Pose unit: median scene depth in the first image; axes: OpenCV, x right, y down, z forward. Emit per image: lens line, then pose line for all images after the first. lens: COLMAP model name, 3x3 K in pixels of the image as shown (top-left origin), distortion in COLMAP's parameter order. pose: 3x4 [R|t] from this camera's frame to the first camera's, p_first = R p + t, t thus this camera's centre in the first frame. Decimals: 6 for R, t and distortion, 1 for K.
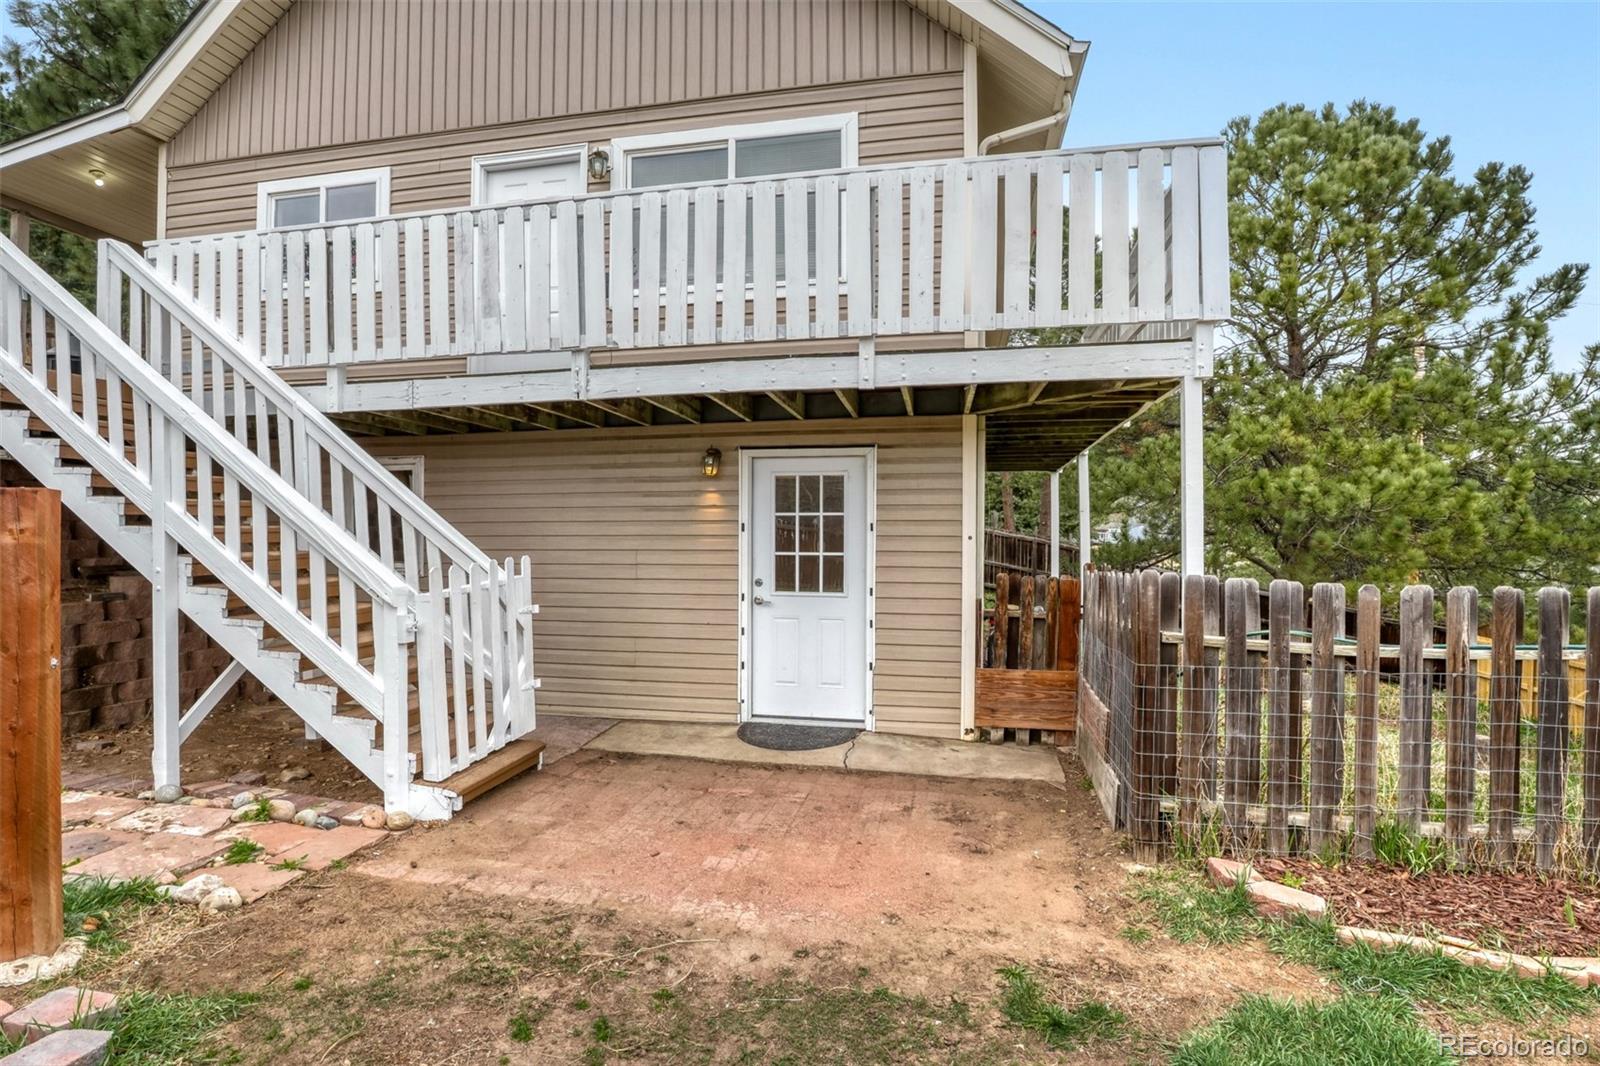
lens RADIAL K [[796.9, 0, 807.4], [0, 796.9, 525.5], [0, 0, 1]] dist [-0.032492, 0.000084]
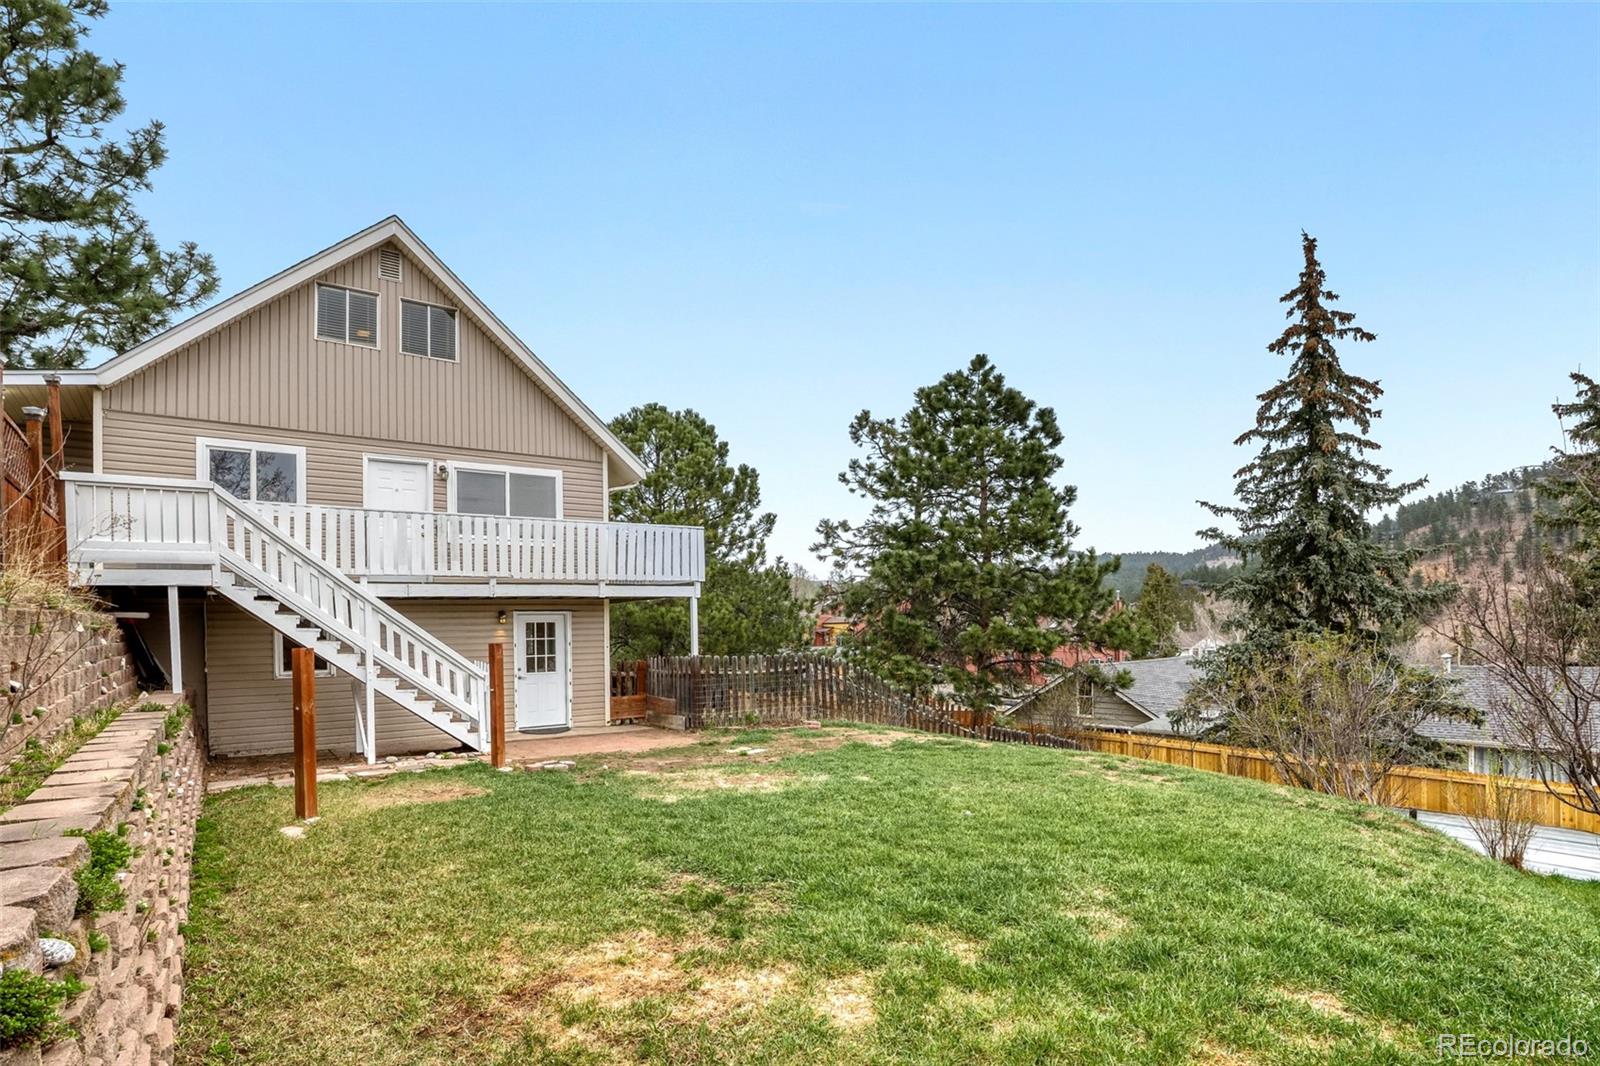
lens RADIAL K [[808.4, 0, 795.6], [0, 808.4, 547.8], [0, 0, 1]] dist [-0.032334, 0.000433]
pose [[0.680688, 0.054616, 0.730535, -1.231121], [0.012893, 0.996169, -0.086489, -0.066521], [-0.732460, 0.068291, 0.677376, -1.169927]]
